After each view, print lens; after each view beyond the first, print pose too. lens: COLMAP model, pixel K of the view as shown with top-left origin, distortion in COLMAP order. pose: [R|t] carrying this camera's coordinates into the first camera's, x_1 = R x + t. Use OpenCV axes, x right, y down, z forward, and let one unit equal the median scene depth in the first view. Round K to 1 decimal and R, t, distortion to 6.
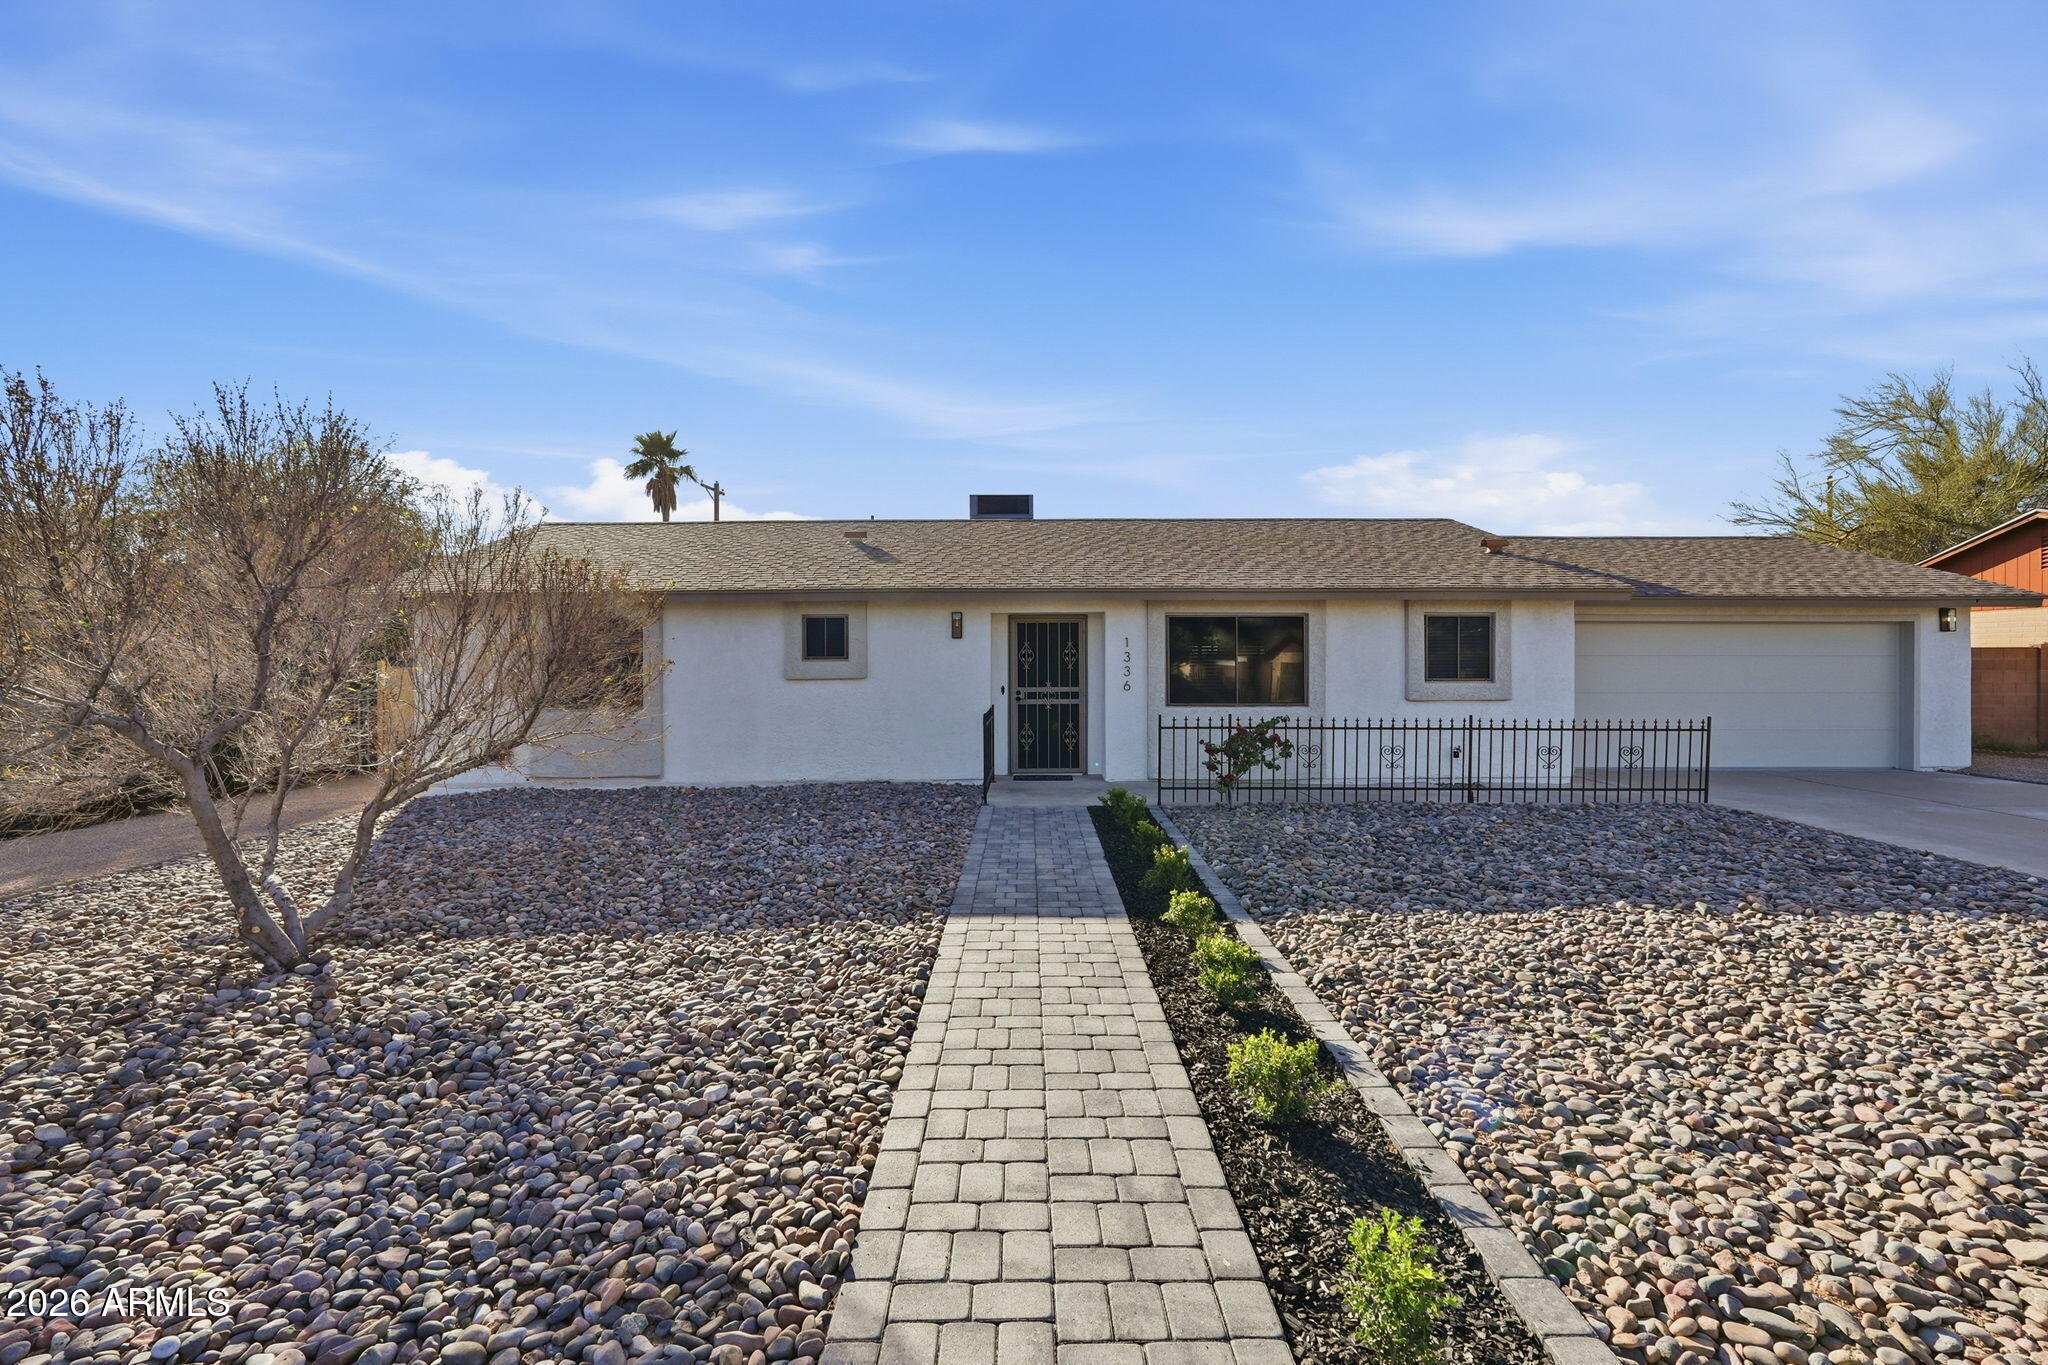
lens RADIAL K [[906.3, 0, 1020.1], [0, 906.3, 669.3], [0, 0, 1]] dist [-0.010884, 0.005795]
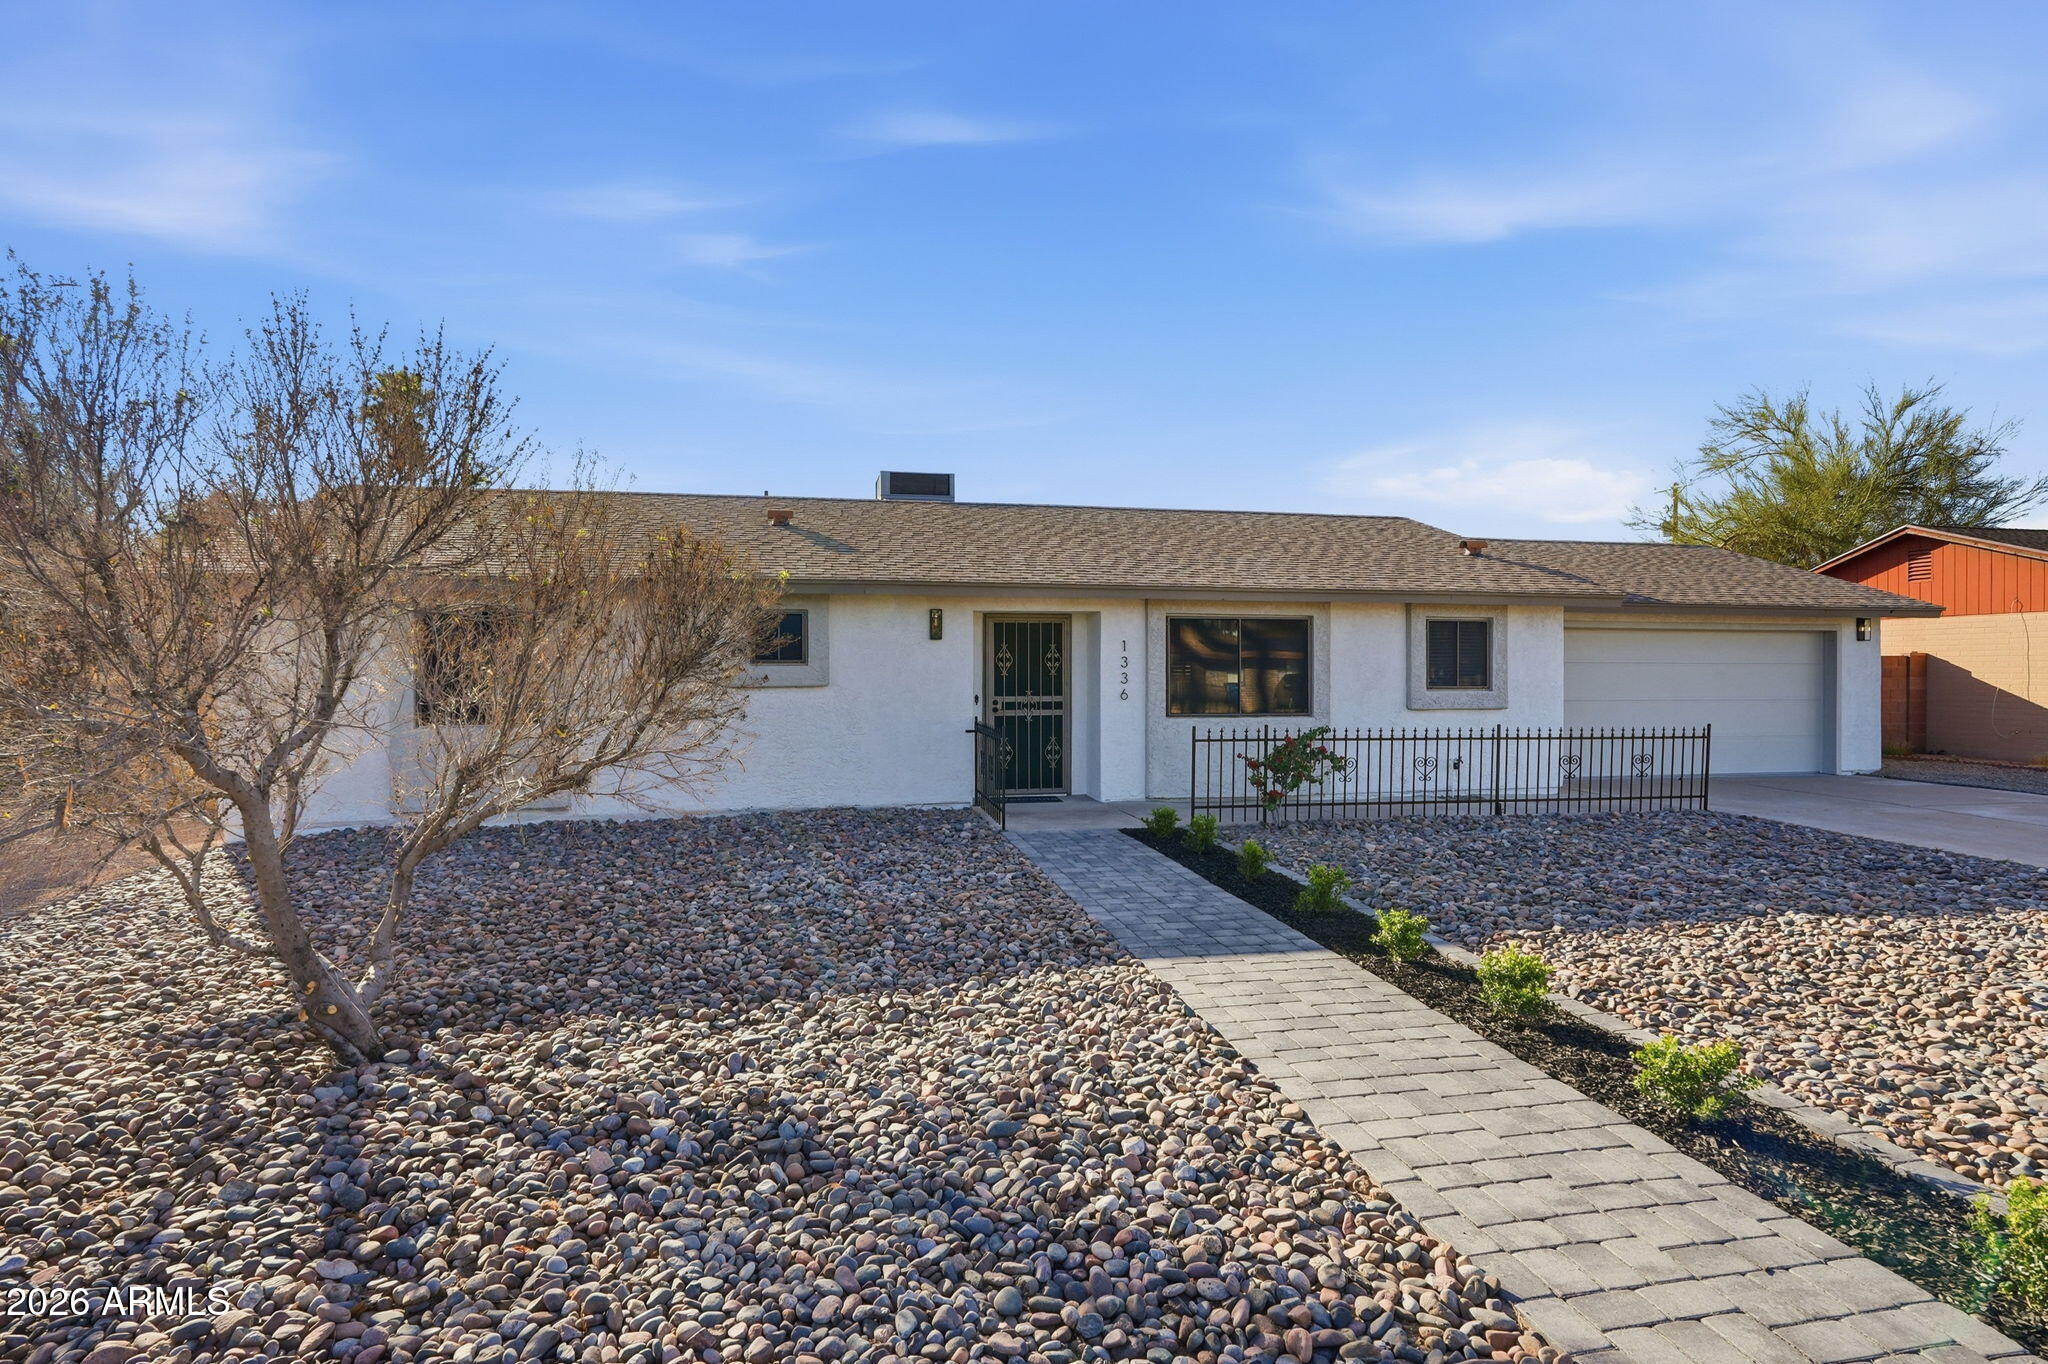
lens RADIAL K [[1059.1, 0, 1005.9], [0, 1059.1, 684.3], [0, 0, 1]] dist [-0.005174, 0.003521]
pose [[0.980347, -0.000072, 0.197282, -0.204004], [-0.001554, 0.999966, 0.008086, -0.000134], [-0.197276, -0.008233, 0.980313, -0.001939]]
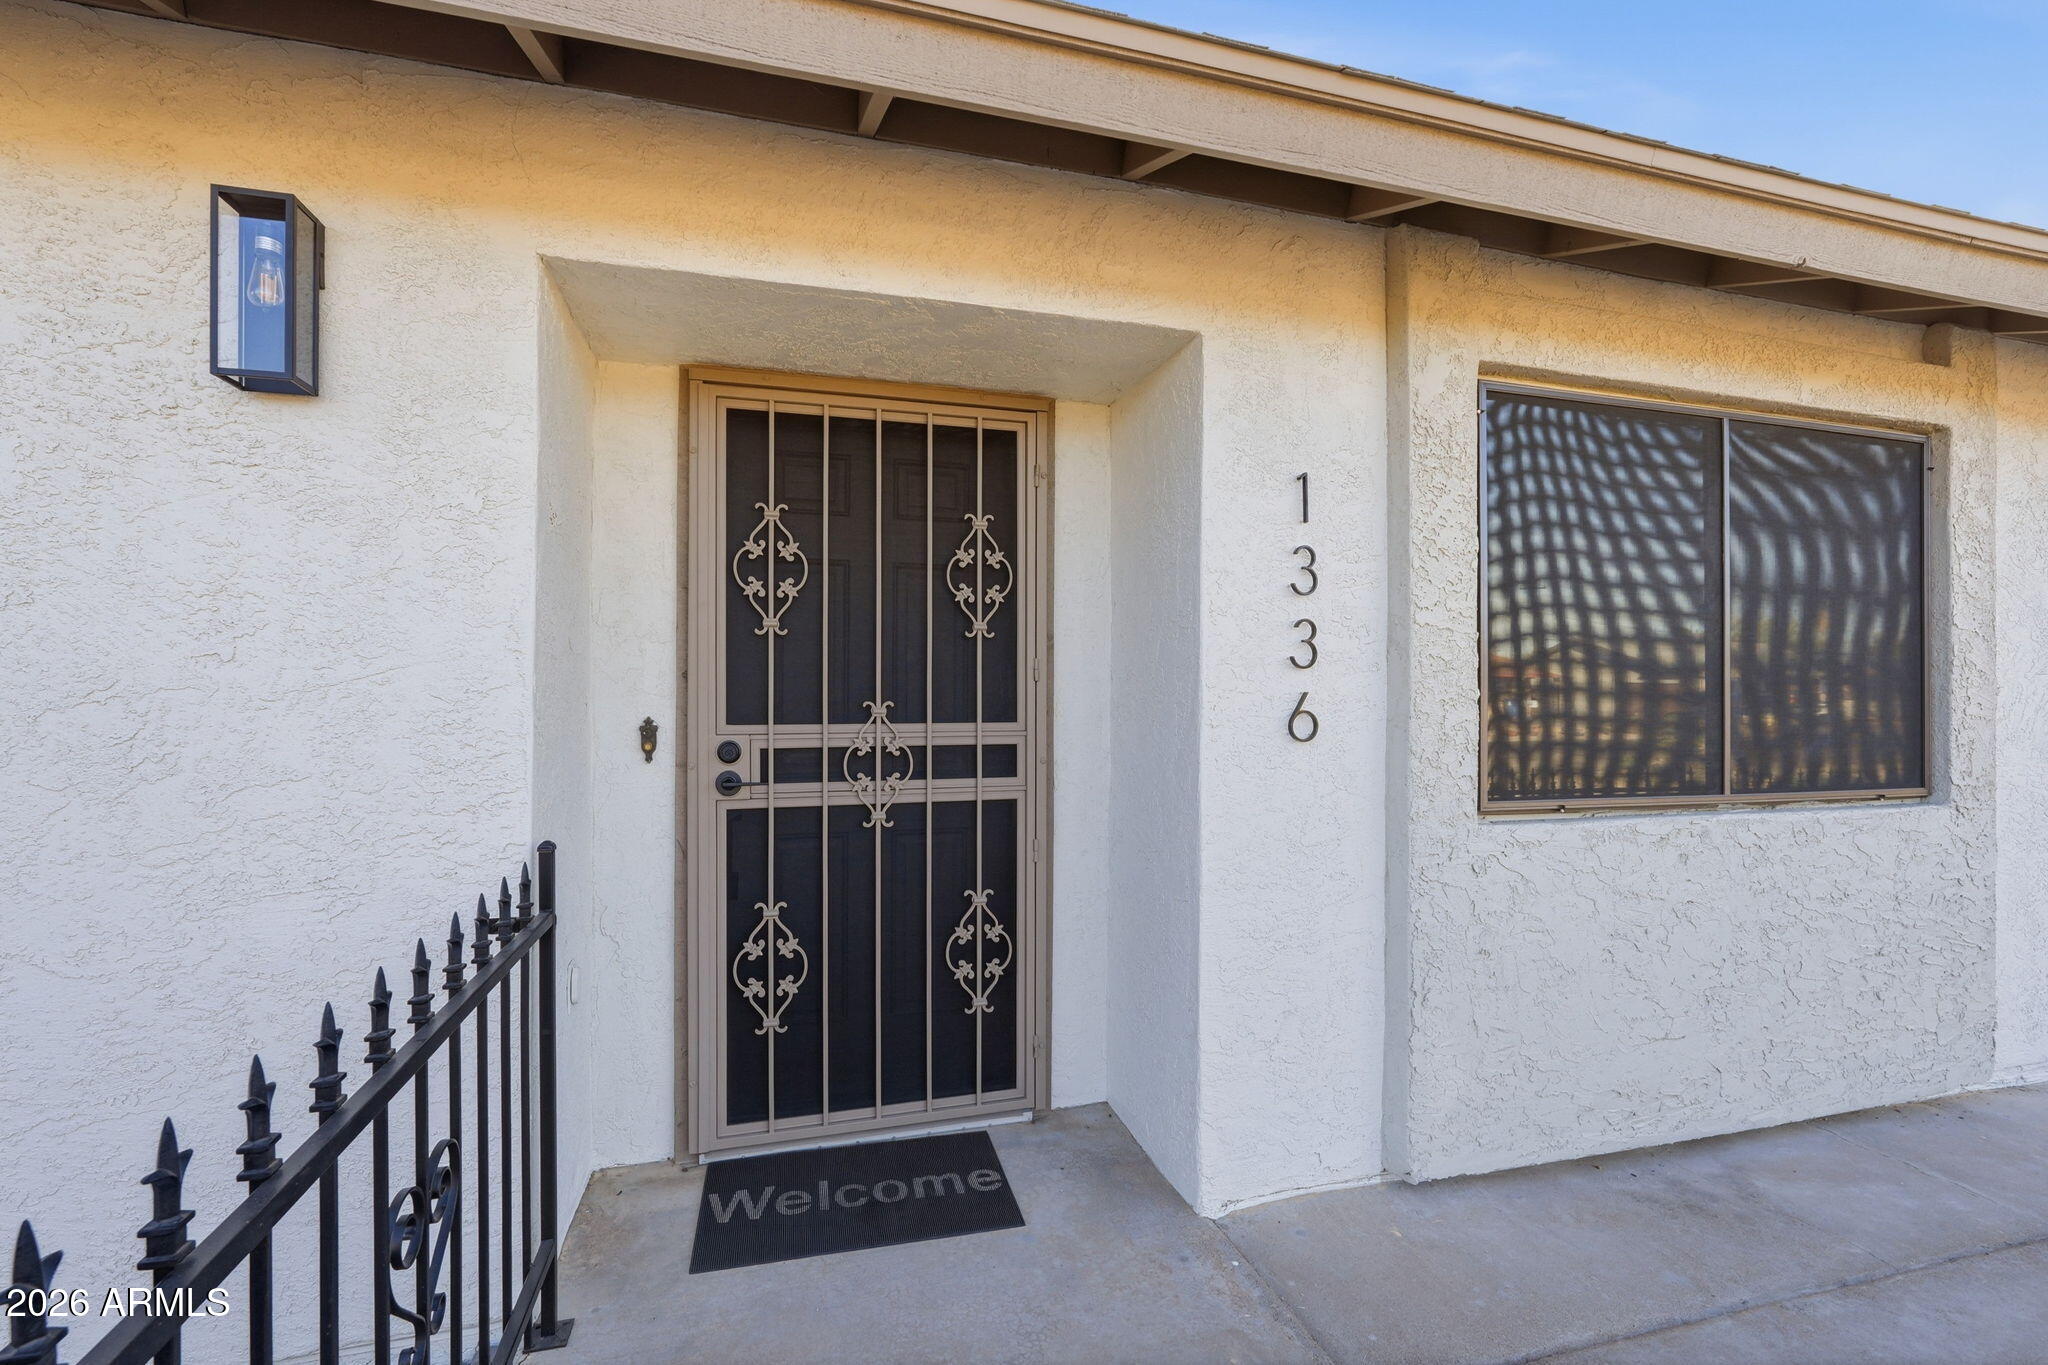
lens RADIAL K [[906.3, 0, 1022.3], [0, 906.3, 681.1], [0, 0, 1]] dist [-0.010884, 0.005795]
pose [[0.959850, 0.006645, 0.280435, 0.004341], [-0.005128, 0.999968, -0.006144, 0.011552], [-0.280467, 0.004459, 0.959853, 0.832782]]
